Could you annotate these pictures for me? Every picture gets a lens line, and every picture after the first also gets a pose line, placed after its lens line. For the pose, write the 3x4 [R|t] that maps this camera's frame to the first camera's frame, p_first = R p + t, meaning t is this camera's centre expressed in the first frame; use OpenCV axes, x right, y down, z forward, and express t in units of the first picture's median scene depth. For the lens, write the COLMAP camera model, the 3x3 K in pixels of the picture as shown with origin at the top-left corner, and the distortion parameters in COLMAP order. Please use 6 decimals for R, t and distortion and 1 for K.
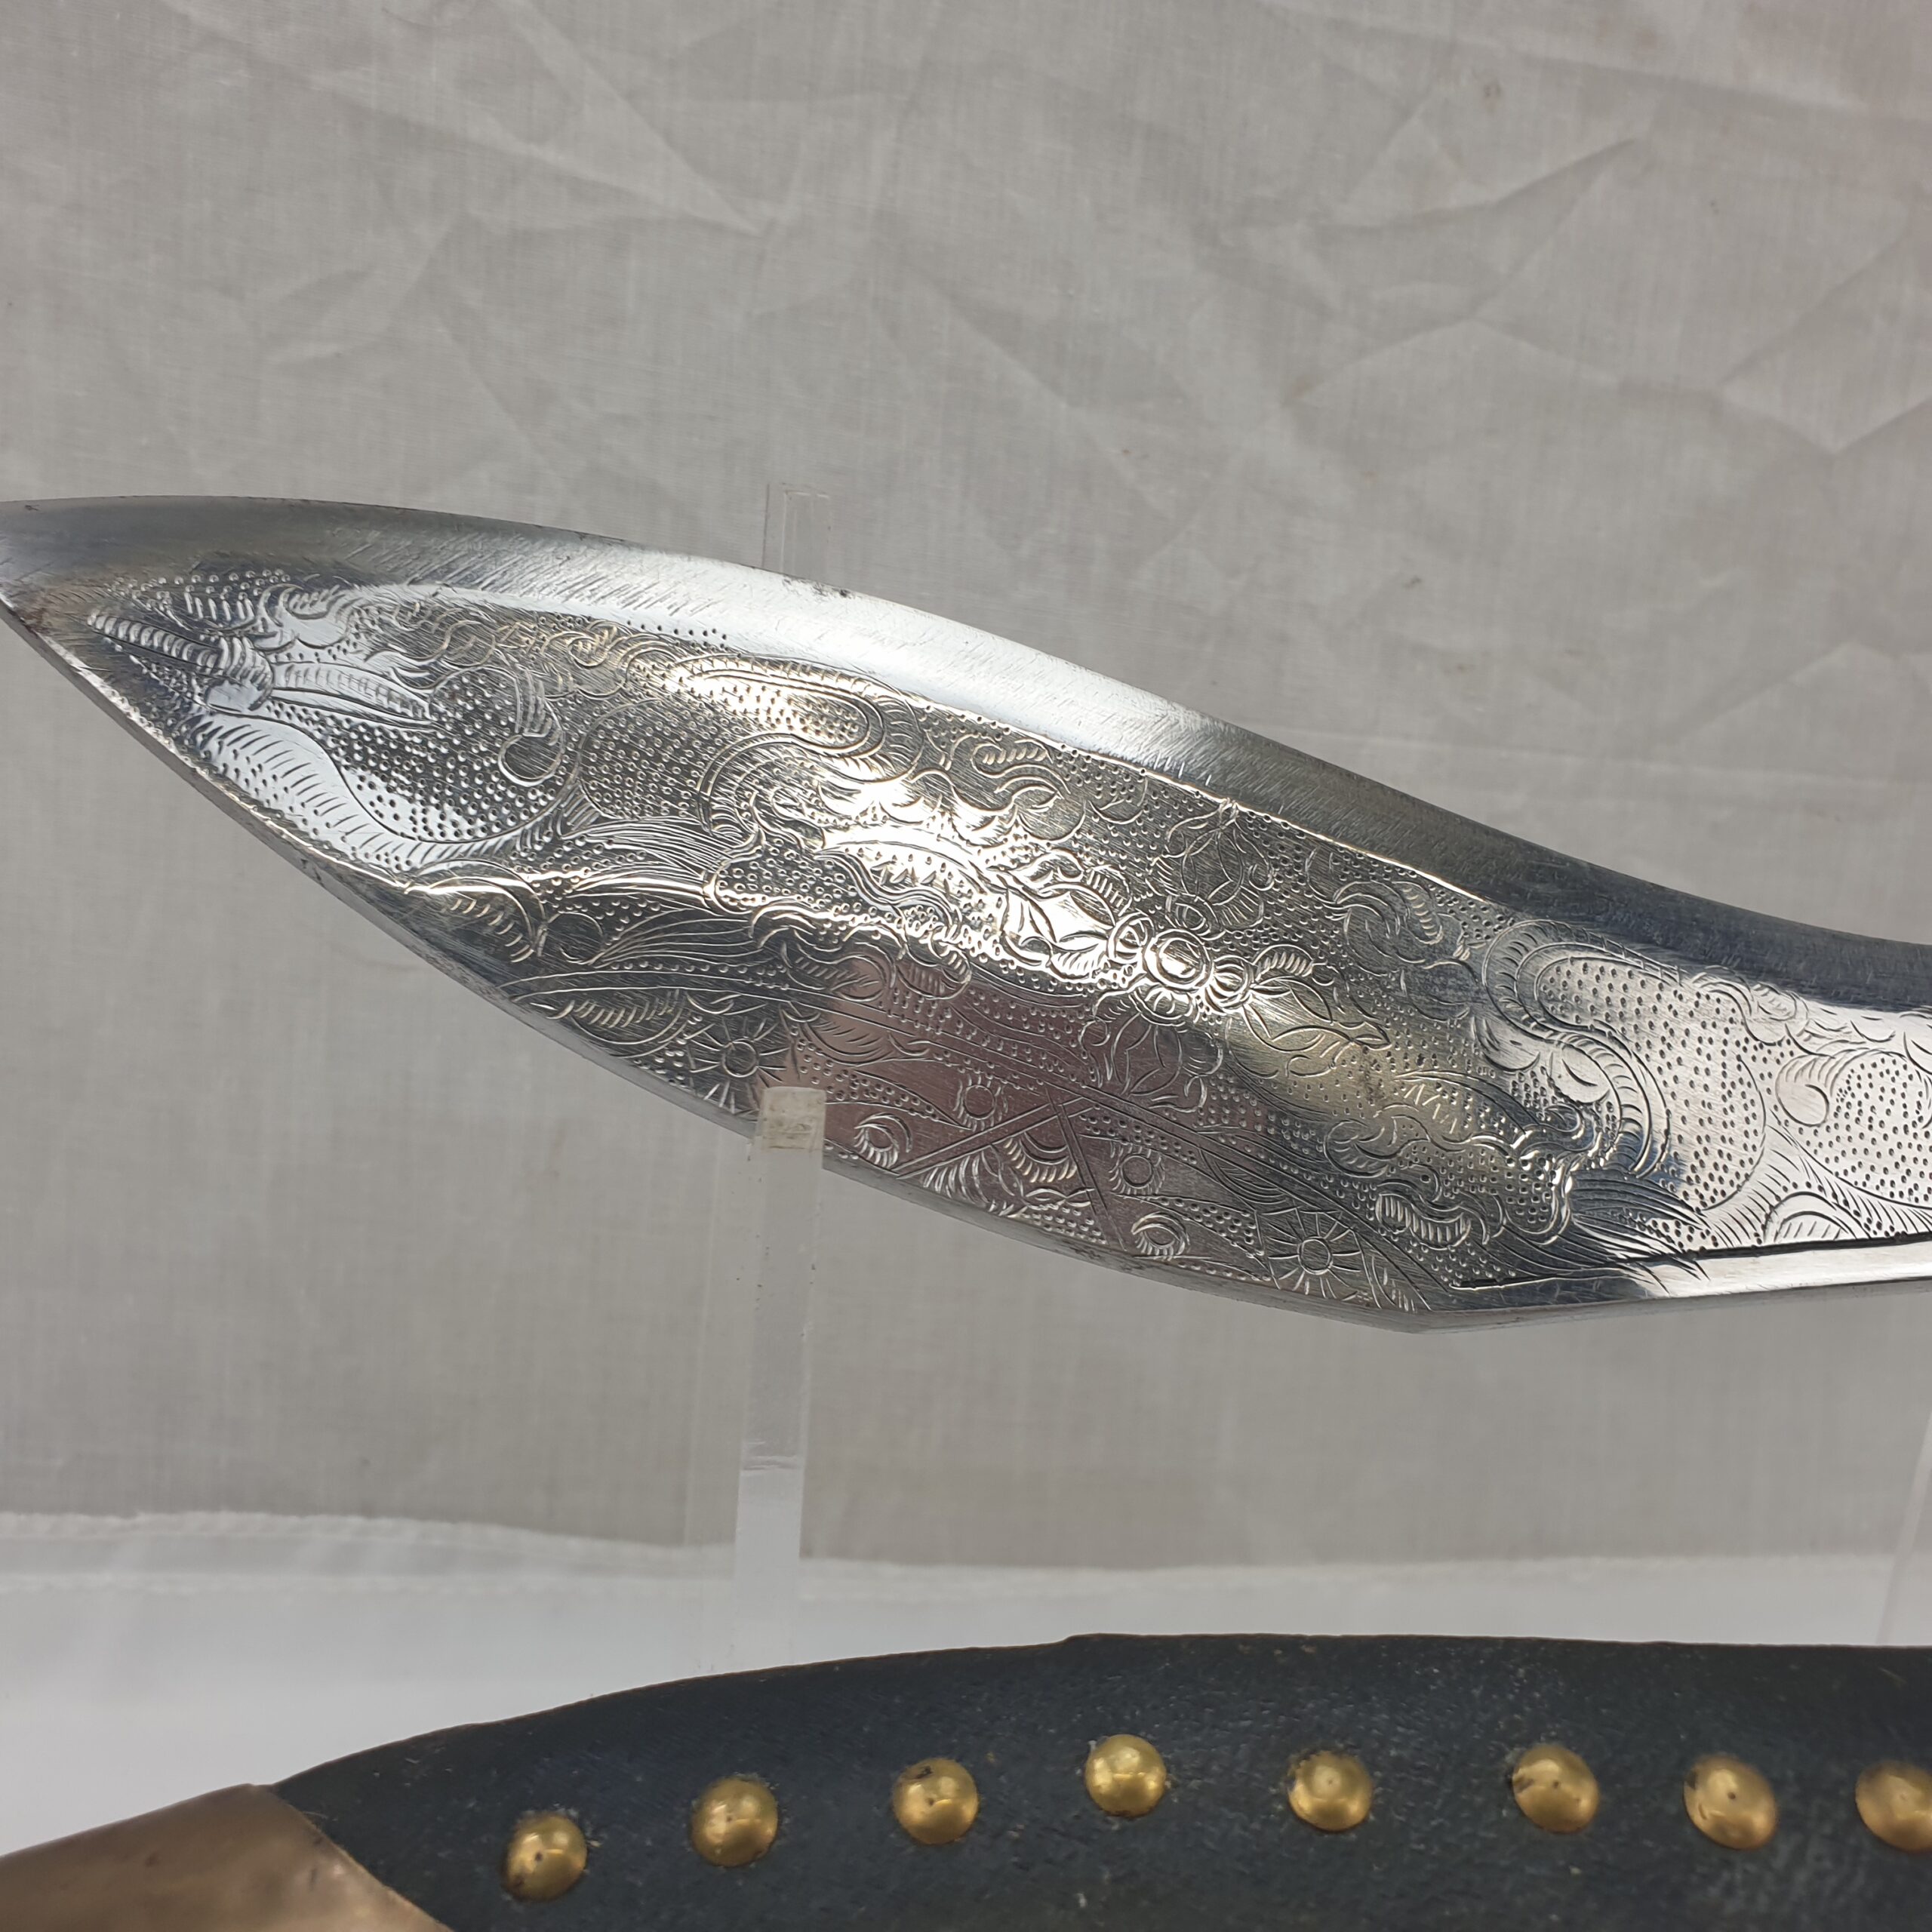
lens RADIAL K [[2050.4, 0, 966.0], [0, 2050.4, 966.0], [0, 0, 1]] dist [0.007459, -0.028642]
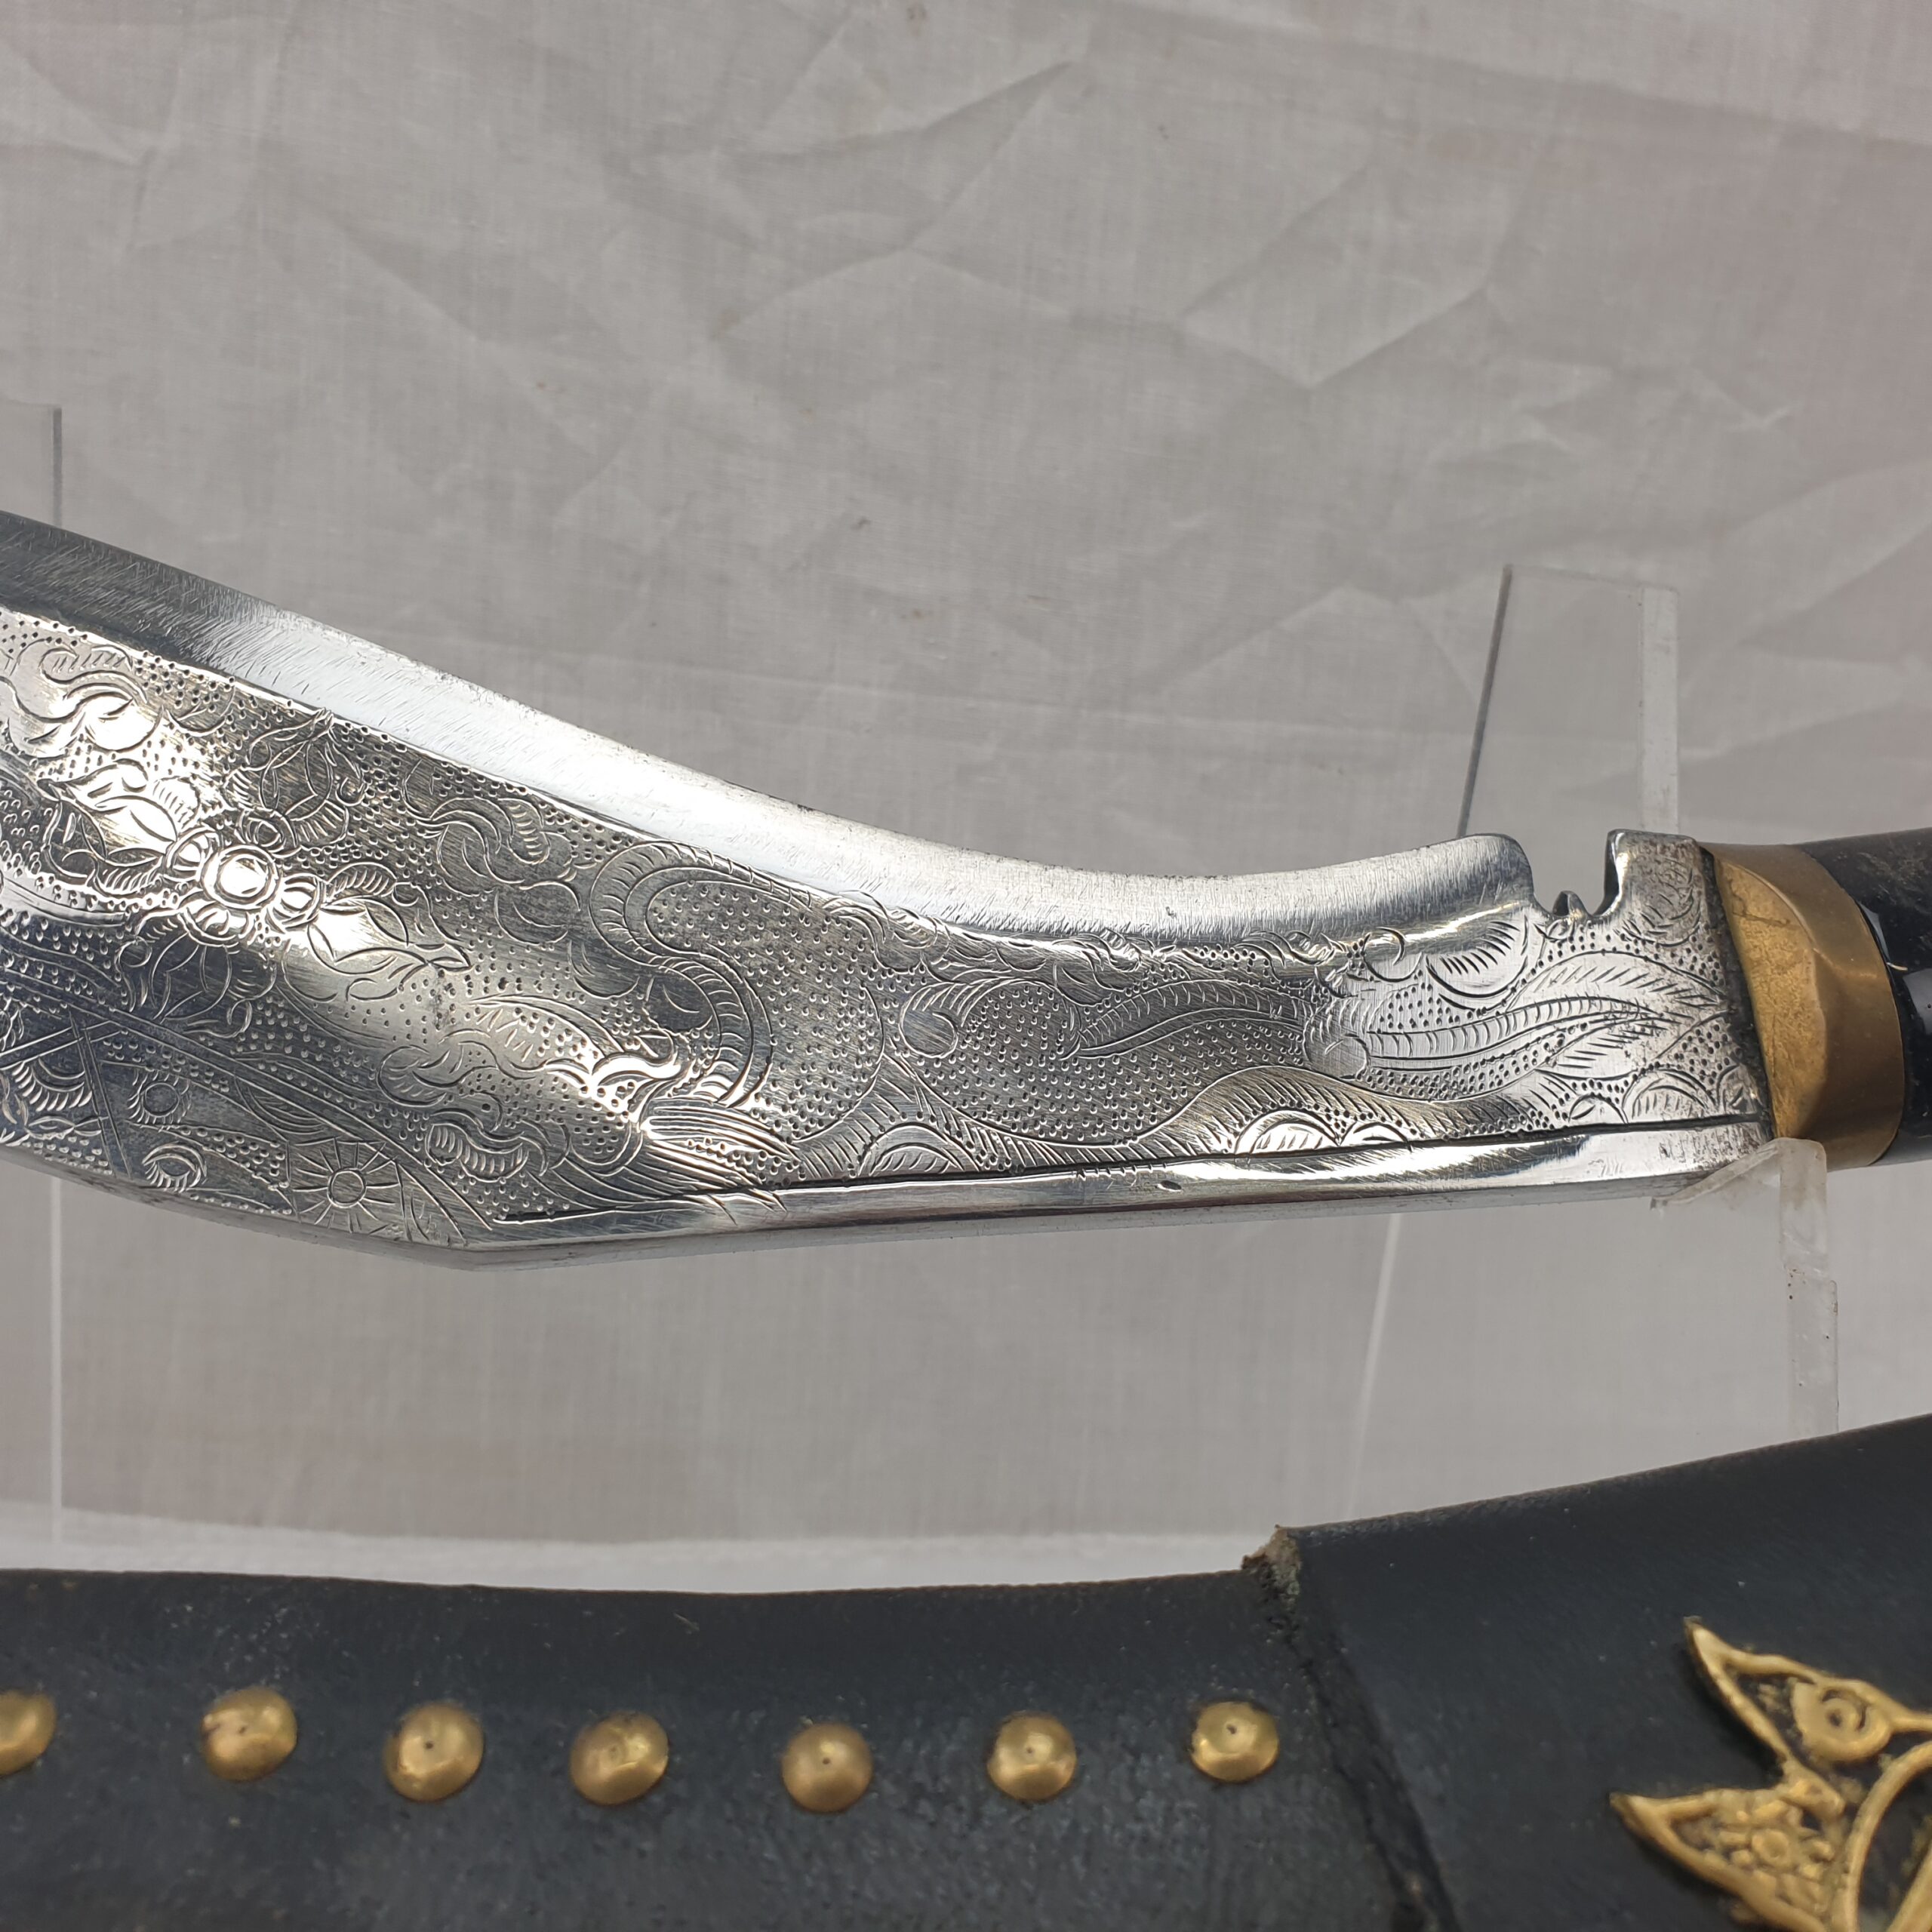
lens RADIAL K [[2050.2, 0, 965.6], [0, 2050.2, 977.1], [0, 0, 1]] dist [-0.028671, 0.020373]
pose [[0.999988, -0.003363, -0.003517, 0.294209], [0.003359, 0.999994, -0.001090, 0.029952], [0.003520, 0.001079, 0.999993, 0.040954]]
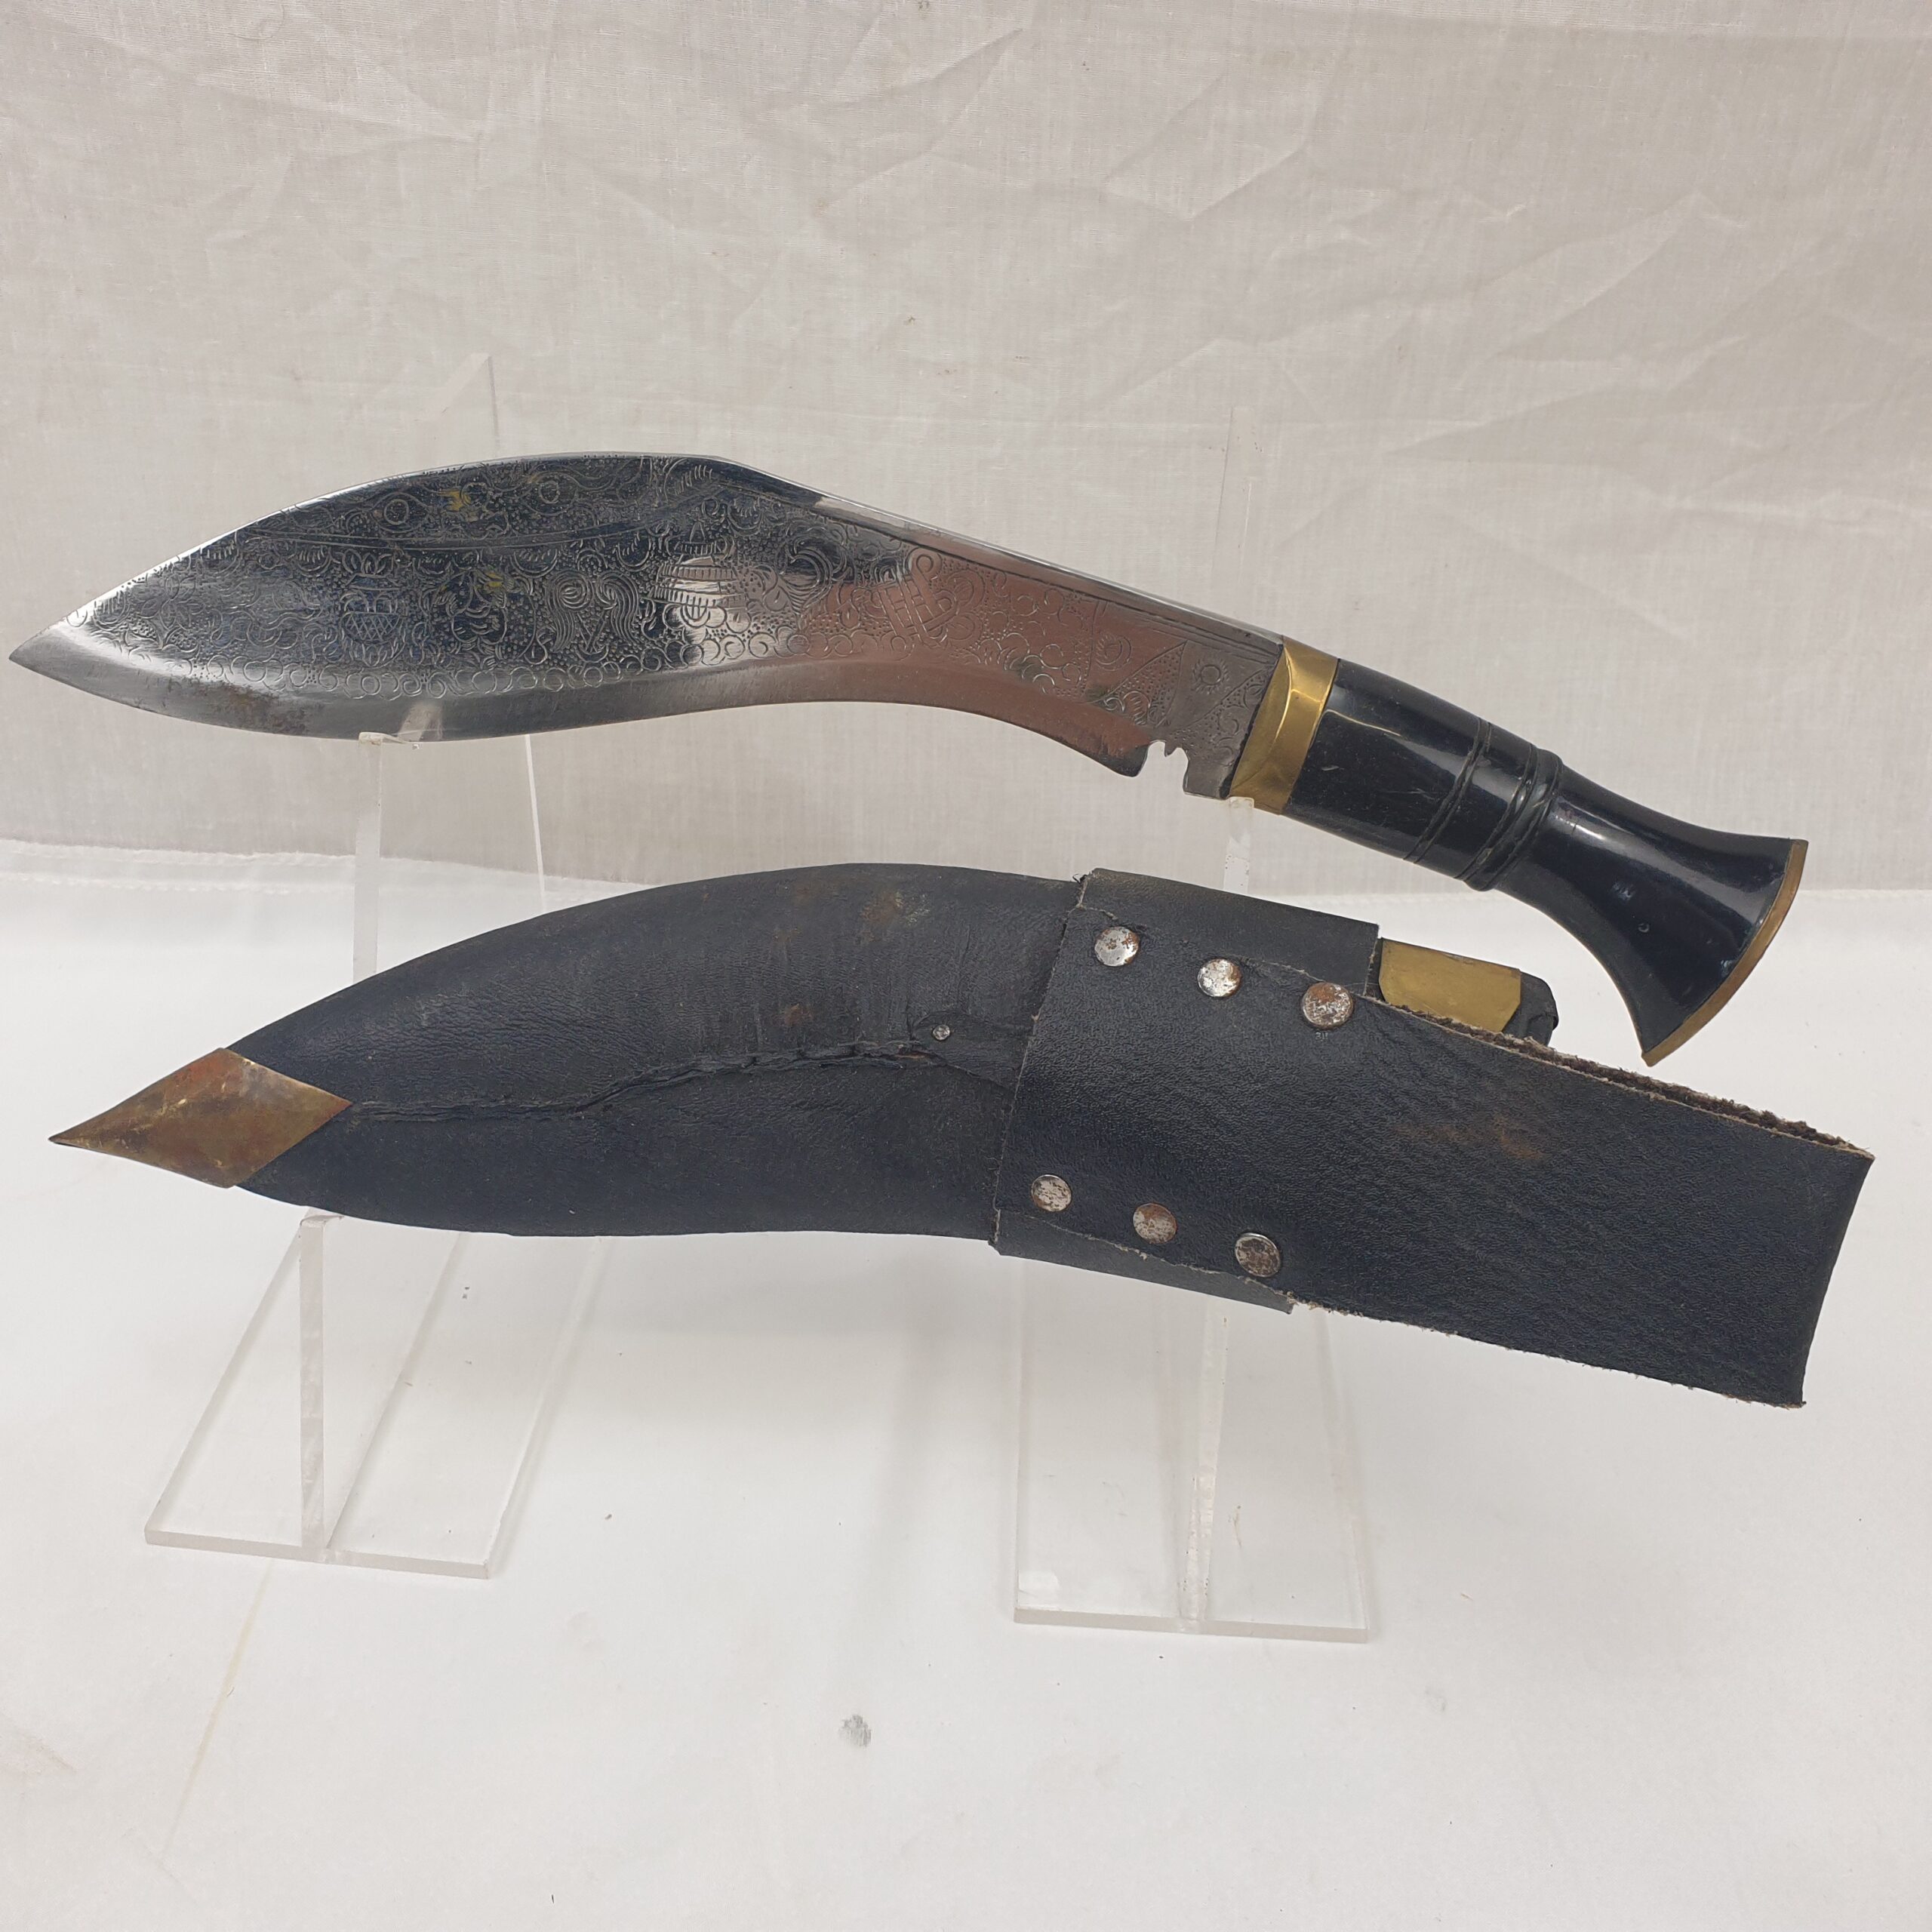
lens RADIAL K [[2054.6, 0, 975.1], [0, 2054.6, 966.7], [0, 0, 1]] dist [-0.054971, 0.085408]
pose [[0.985178, 0.034321, -0.168066, 0.601584], [0.030623, 0.928851, 0.369186, -0.333989], [0.168779, -0.368861, 0.914032, -0.686646]]
